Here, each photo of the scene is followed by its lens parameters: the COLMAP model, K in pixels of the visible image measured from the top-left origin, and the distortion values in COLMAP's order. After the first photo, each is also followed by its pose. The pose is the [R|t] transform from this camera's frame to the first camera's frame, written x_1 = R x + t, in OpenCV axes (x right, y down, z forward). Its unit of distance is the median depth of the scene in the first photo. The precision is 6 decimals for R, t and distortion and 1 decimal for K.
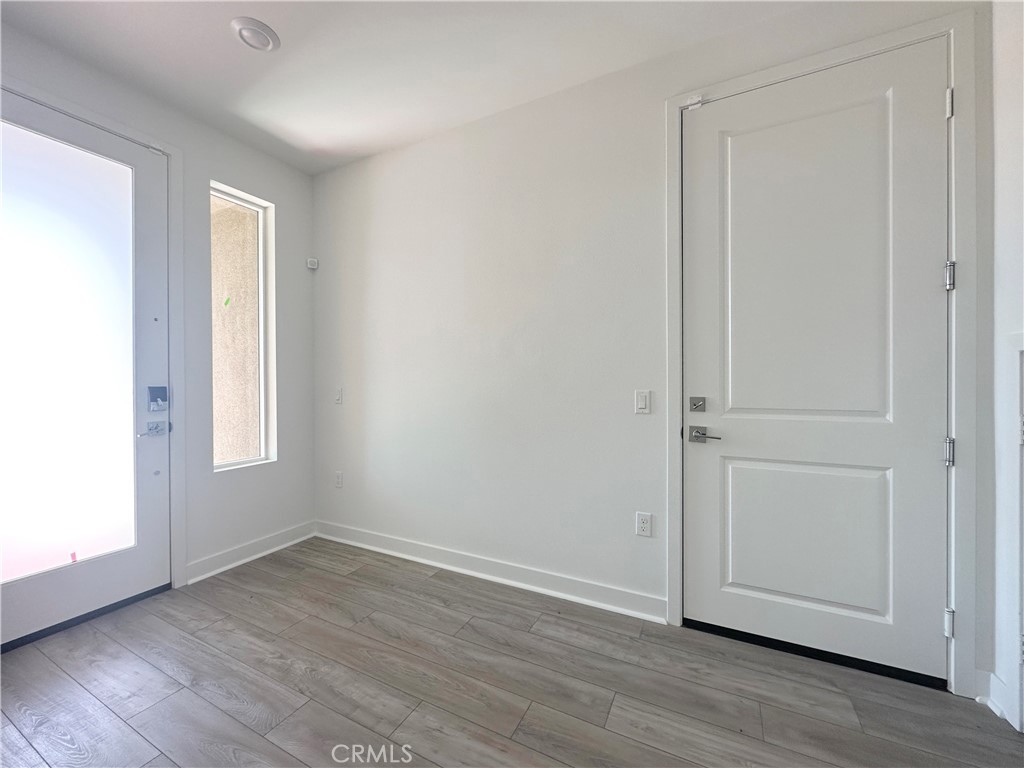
lens RADIAL K [[408.7, 0, 509.9], [0, 408.7, 384.4], [0, 0, 1]] dist [-0.001985, 0.000540]
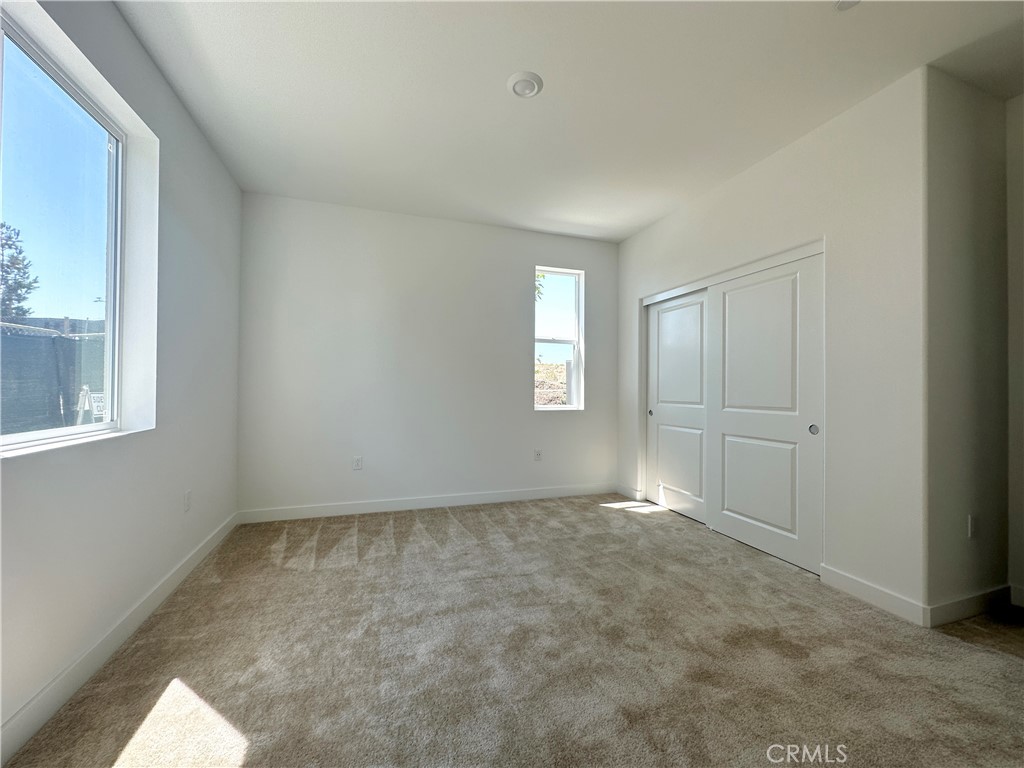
lens RADIAL K [[408.7, 0, 509.9], [0, 408.7, 384.4], [0, 0, 1]] dist [-0.001985, 0.000540]
pose [[0.699625, -0.002450, -0.714506, 1.195199], [-0.014445, 0.999741, -0.017572, 0.015404], [0.714364, 0.022615, 0.699408, -0.889885]]
